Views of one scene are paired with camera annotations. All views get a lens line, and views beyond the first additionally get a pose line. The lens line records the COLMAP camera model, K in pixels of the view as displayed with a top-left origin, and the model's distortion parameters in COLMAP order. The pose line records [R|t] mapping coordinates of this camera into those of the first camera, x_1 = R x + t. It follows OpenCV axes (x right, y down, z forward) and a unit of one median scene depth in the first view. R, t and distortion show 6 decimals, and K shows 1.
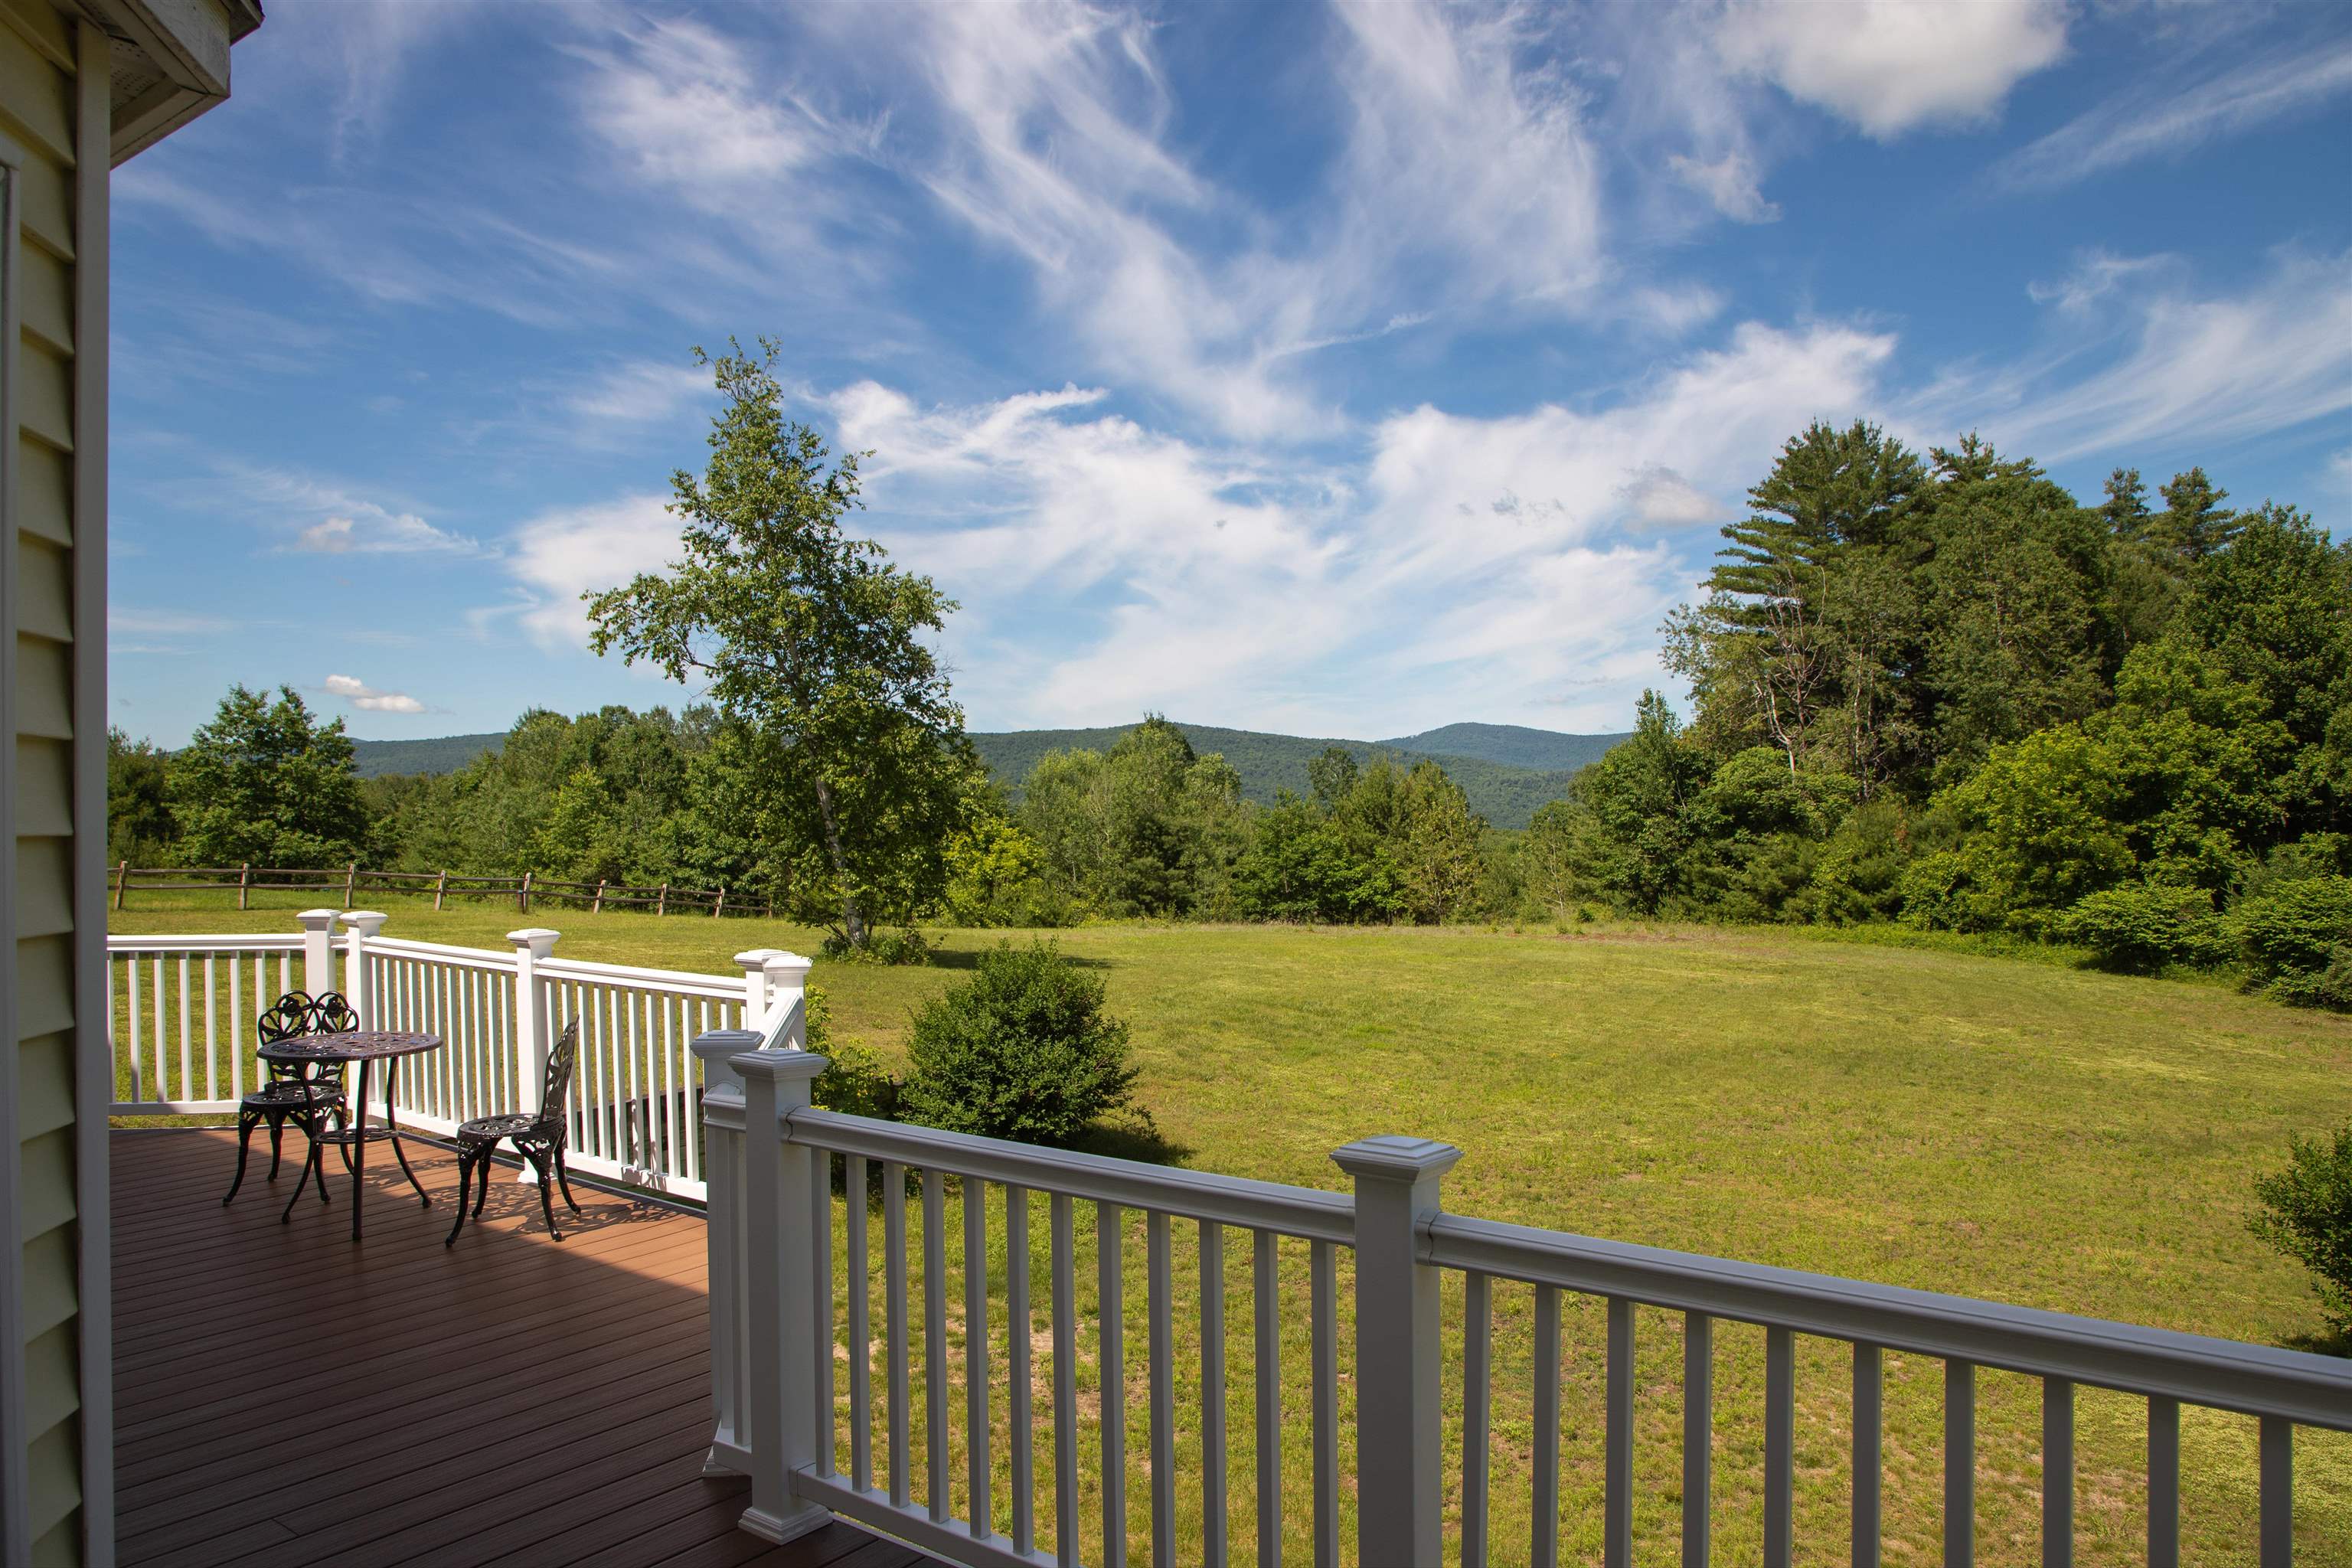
lens RADIAL K [[1644.2, 0, 1176.0], [0, 1644.2, 784.0], [0, 0, 1]] dist [-0.000273, 0.003955]
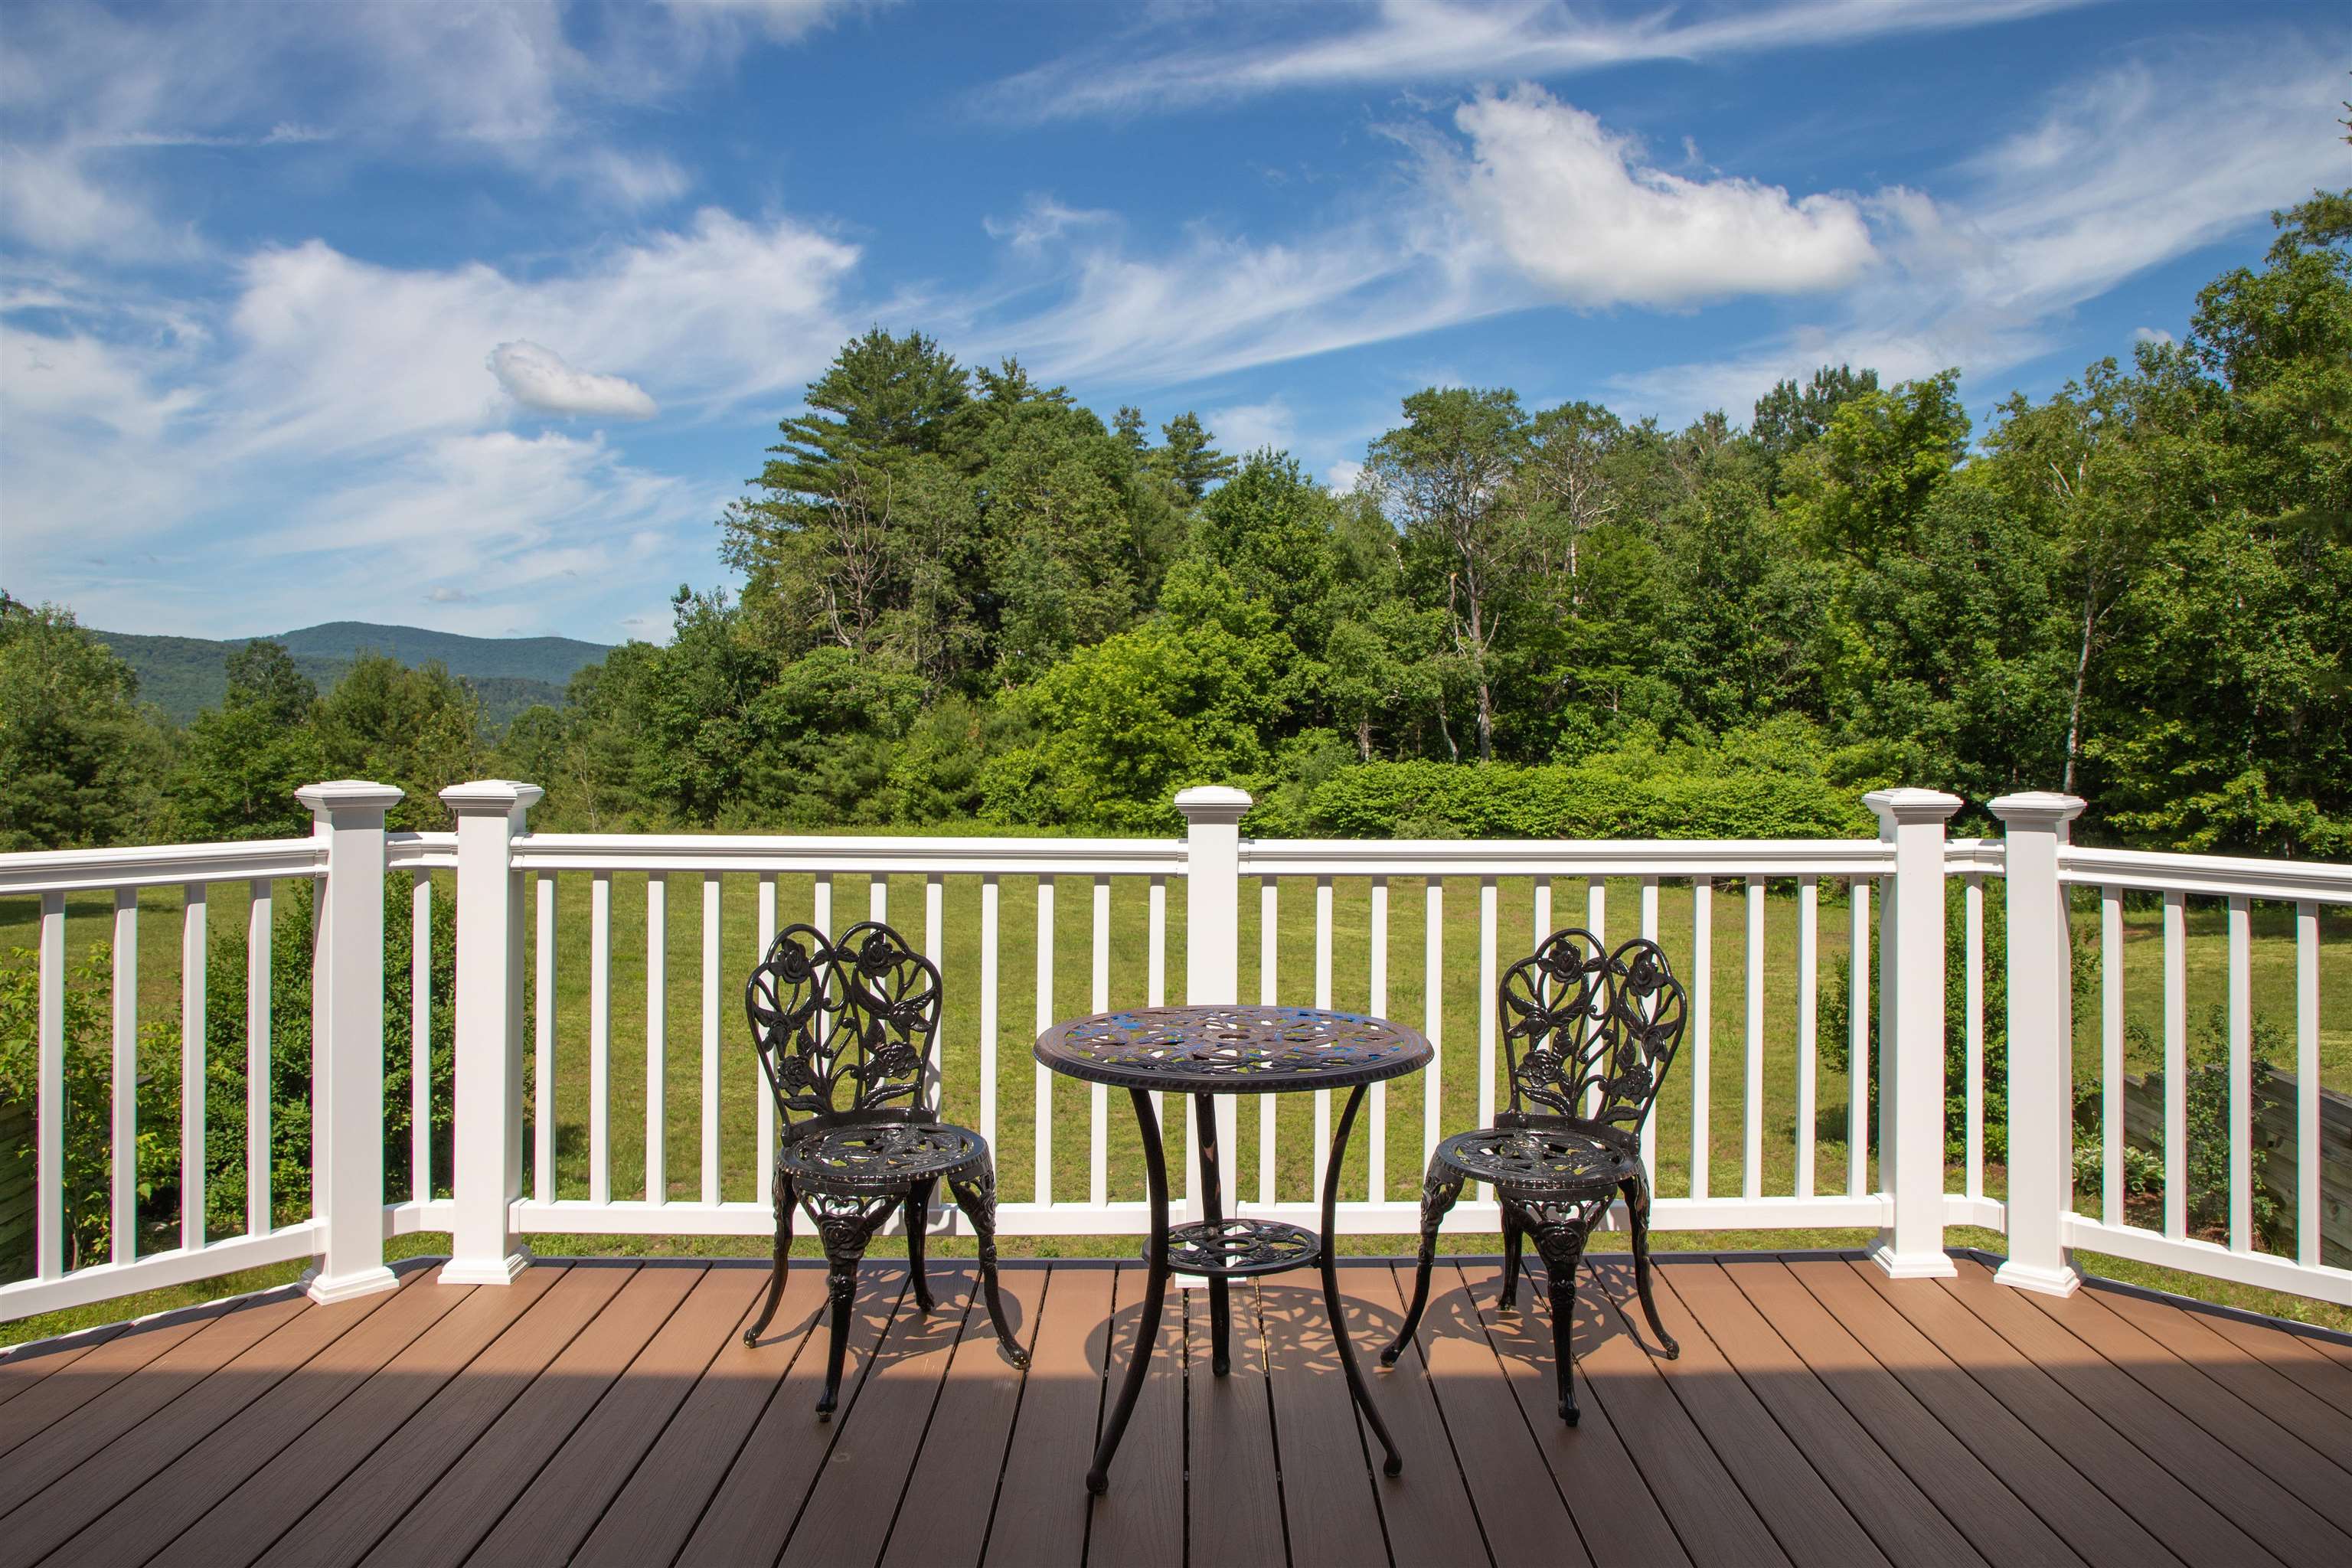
lens RADIAL K [[1665.5, 0, 1176.6], [0, 1665.5, 851.2], [0, 0, 1]] dist [-0.004756, -0.002738]
pose [[0.796838, -0.047837, 0.602296, -0.082599], [-0.008629, 0.995858, 0.090512, 0.007262], [-0.604131, -0.077321, 0.793125, 0.074293]]
